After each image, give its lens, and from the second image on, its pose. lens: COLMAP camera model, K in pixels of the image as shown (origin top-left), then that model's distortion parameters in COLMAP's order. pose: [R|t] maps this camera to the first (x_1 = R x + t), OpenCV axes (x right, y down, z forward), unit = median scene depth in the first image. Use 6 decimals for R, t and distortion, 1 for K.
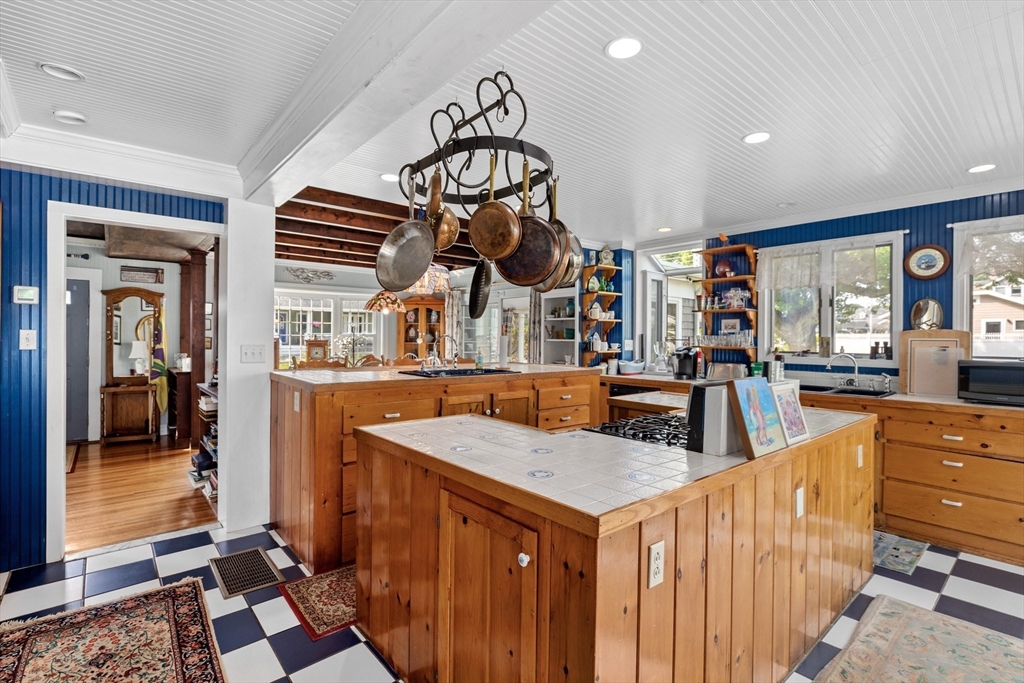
lens RADIAL K [[477.2, 0, 512.0], [0, 477.2, 341.5], [0, 0, 1]] dist [0.000739, -0.000030]
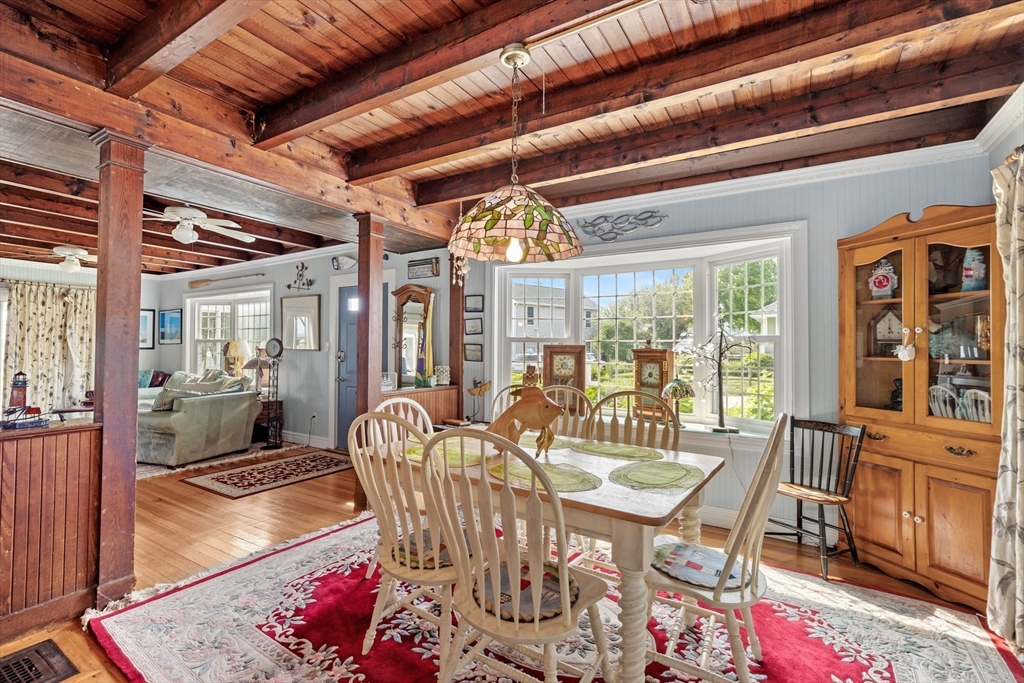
lens RADIAL K [[459.9, 0, 512.1], [0, 459.9, 336.5], [0, 0, 1]] dist [-0.013679, 0.006003]
pose [[0.300611, -0.025609, -0.953403, 0.019520], [-0.011589, 0.999468, -0.030501, 0.000233], [0.953677, 0.020218, 0.300154, 0.711898]]
